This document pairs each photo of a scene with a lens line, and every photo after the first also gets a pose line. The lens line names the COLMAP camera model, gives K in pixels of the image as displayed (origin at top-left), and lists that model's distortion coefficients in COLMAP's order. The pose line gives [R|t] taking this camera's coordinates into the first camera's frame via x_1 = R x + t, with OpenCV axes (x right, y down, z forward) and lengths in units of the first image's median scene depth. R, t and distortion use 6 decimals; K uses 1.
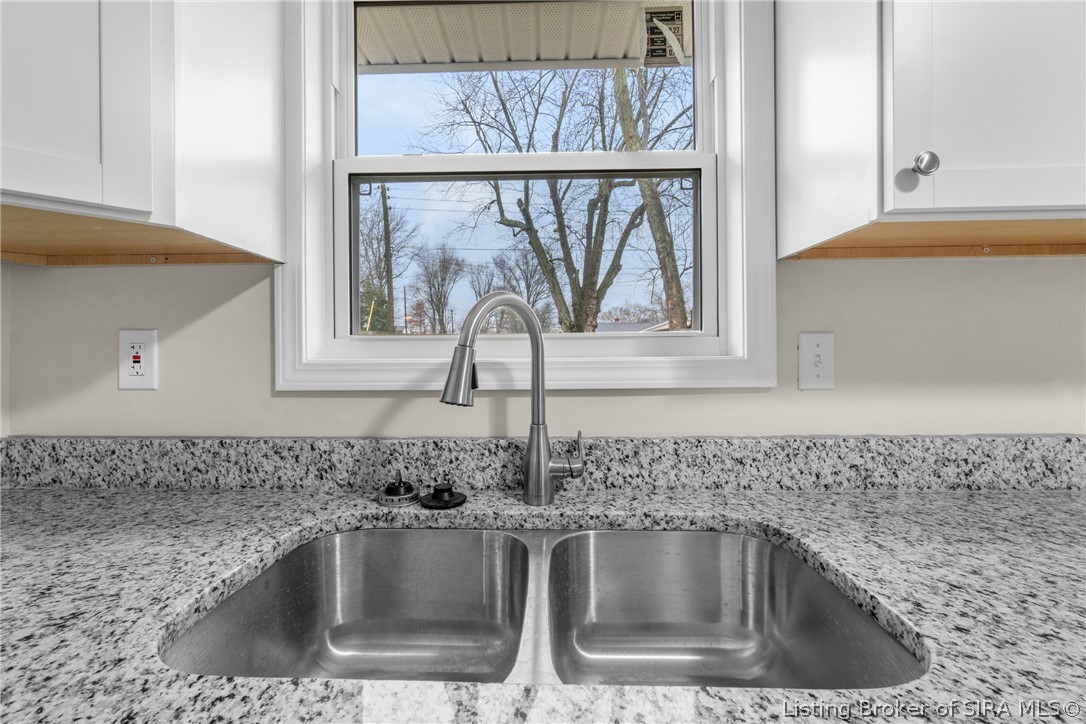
lens RADIAL K [[485.9, 0, 525.3], [0, 485.9, 363.3], [0, 0, 1]] dist [0.003091, 0.000422]
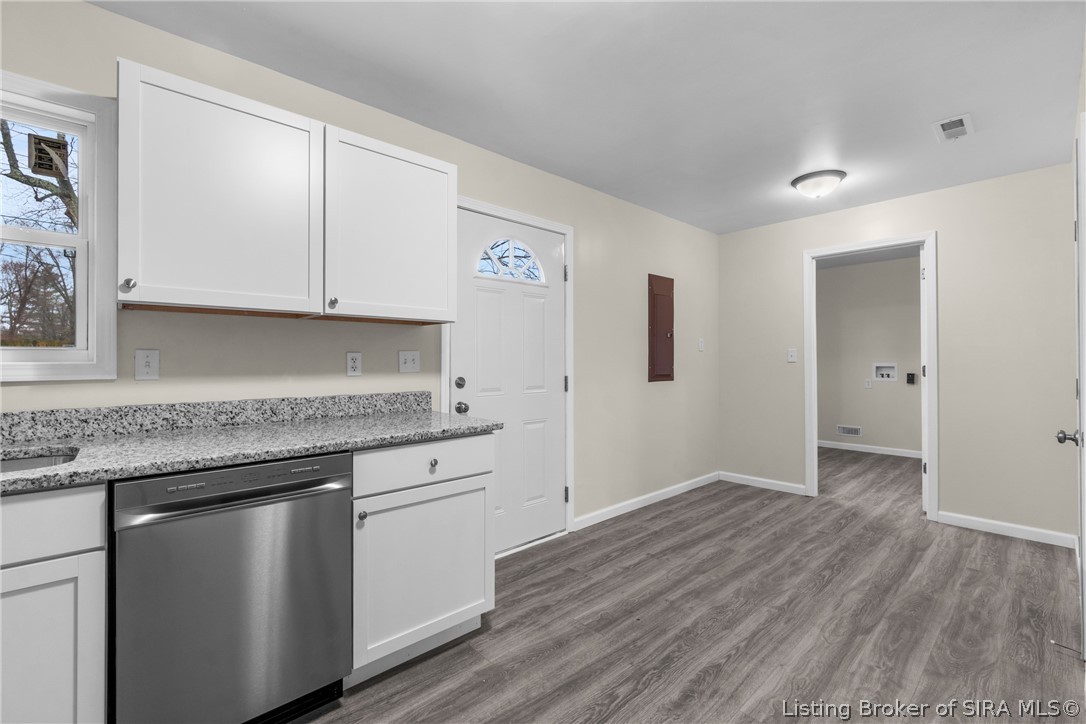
lens RADIAL K [[477.6, 0, 543.0], [0, 477.6, 362.0], [0, 0, 1]] dist [0.001098, -0.000020]
pose [[0.709568, 0.007439, 0.704598, 0.396946], [0.007262, 0.999814, -0.017869, 0.028702], [-0.704600, 0.017796, 0.709382, -1.428773]]
